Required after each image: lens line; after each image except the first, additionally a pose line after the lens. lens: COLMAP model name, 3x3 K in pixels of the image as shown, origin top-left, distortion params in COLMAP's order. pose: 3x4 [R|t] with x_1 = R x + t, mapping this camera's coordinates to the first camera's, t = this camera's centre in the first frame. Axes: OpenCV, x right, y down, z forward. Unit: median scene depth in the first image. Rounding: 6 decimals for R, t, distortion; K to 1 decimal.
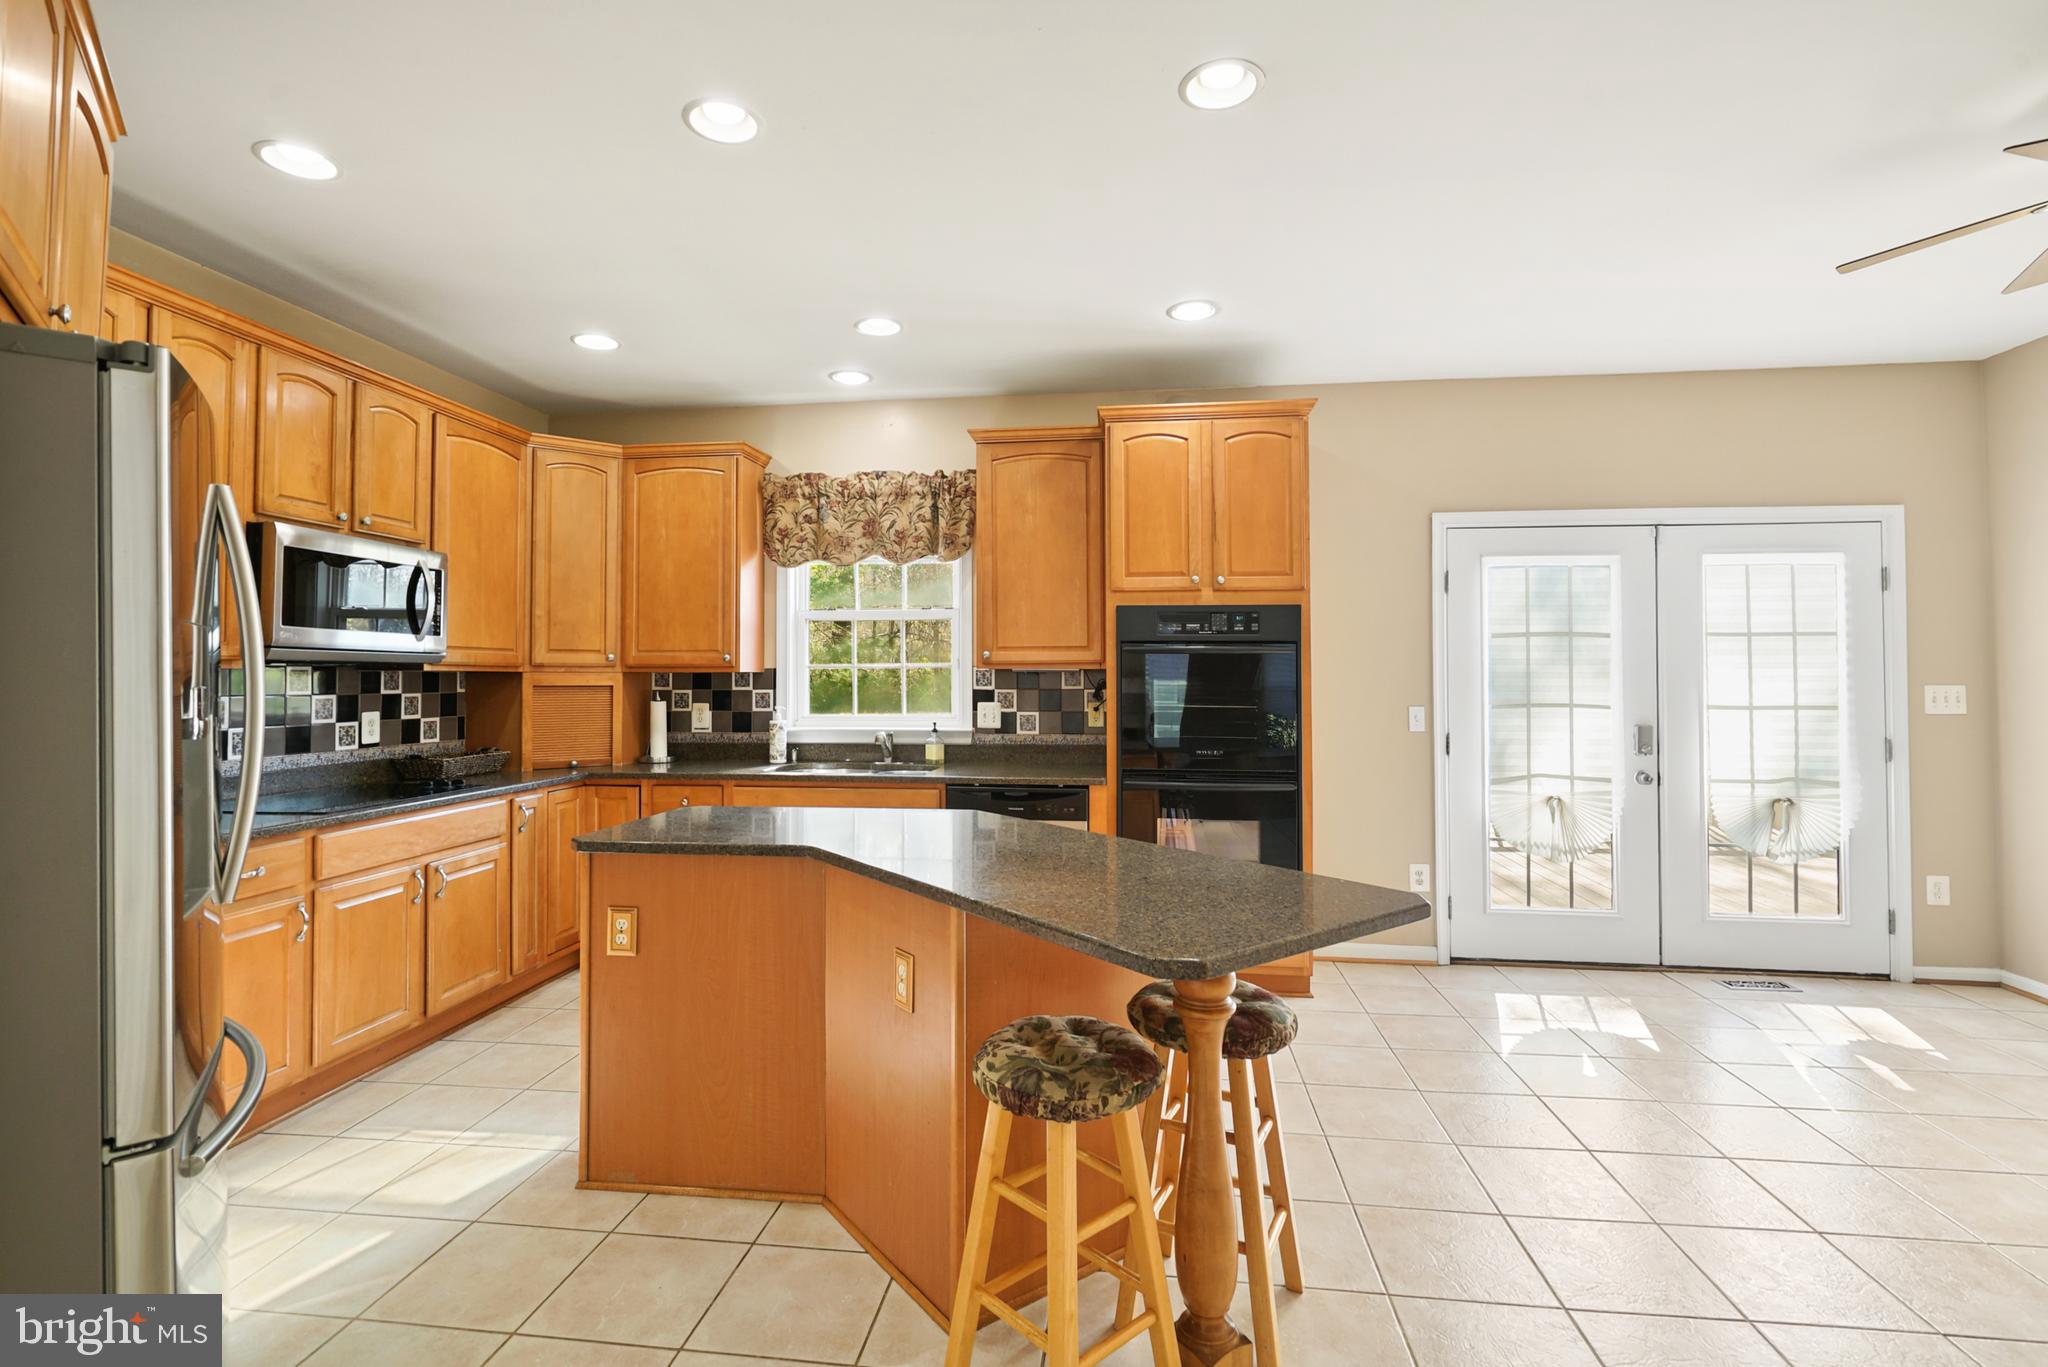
lens RADIAL K [[950.5, 0, 1025.3], [0, 950.5, 672.4], [0, 0, 1]] dist [-0.003820, -0.000123]
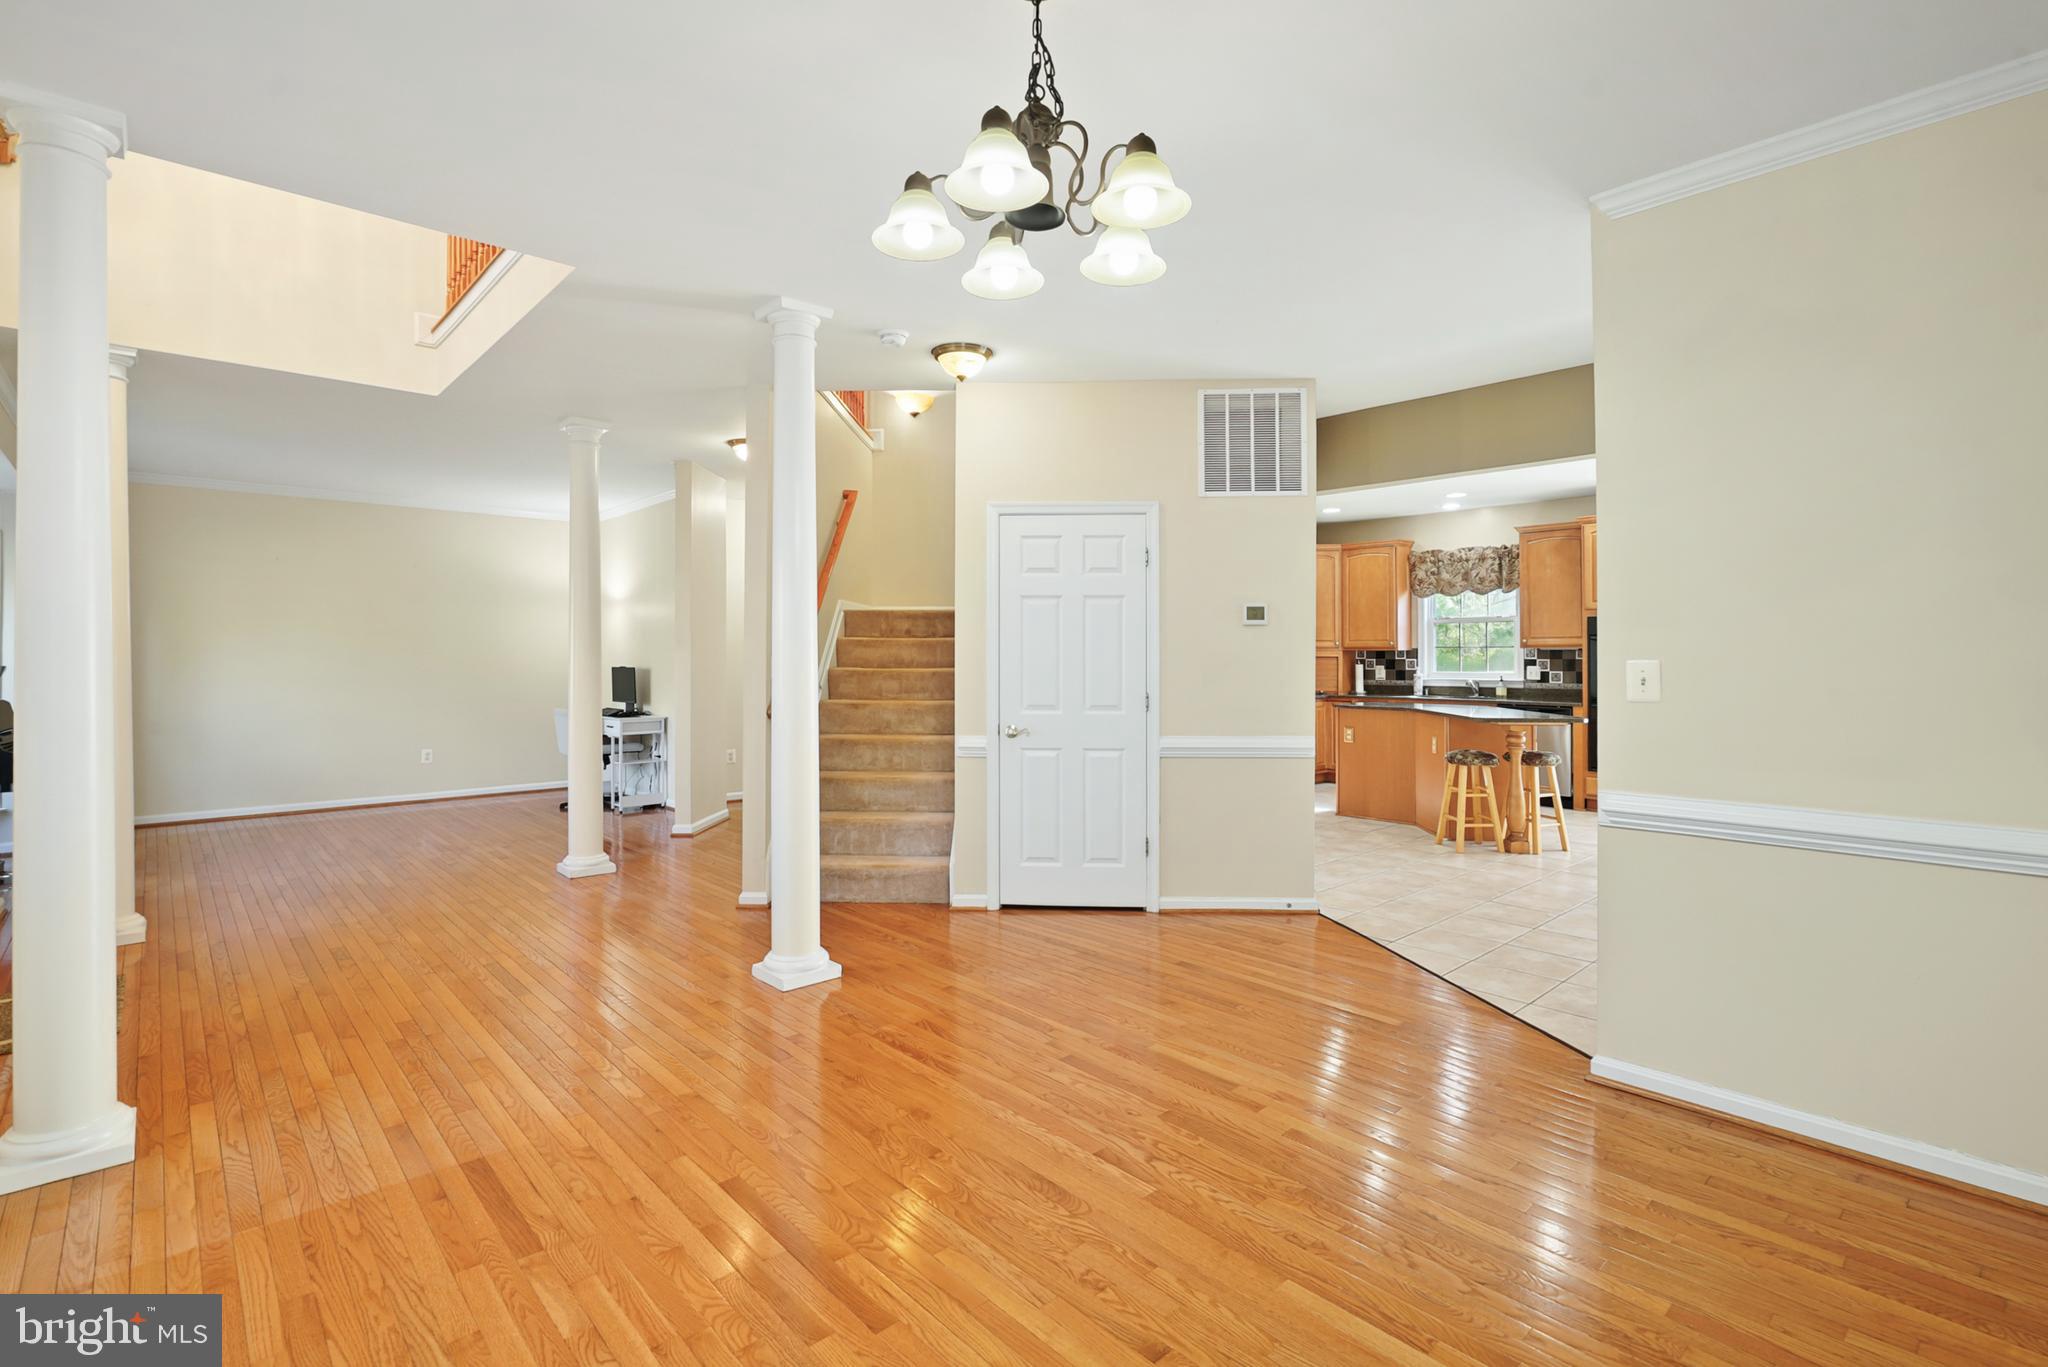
lens RADIAL K [[950.5, 0, 1015.3], [0, 950.5, 644.4], [0, 0, 1]] dist [-0.003820, -0.000123]
pose [[0.754250, -0.008463, -0.656533, 0.422859], [0.013392, 0.999907, 0.002496, -0.029757], [0.656451, -0.010675, 0.754293, -1.091915]]
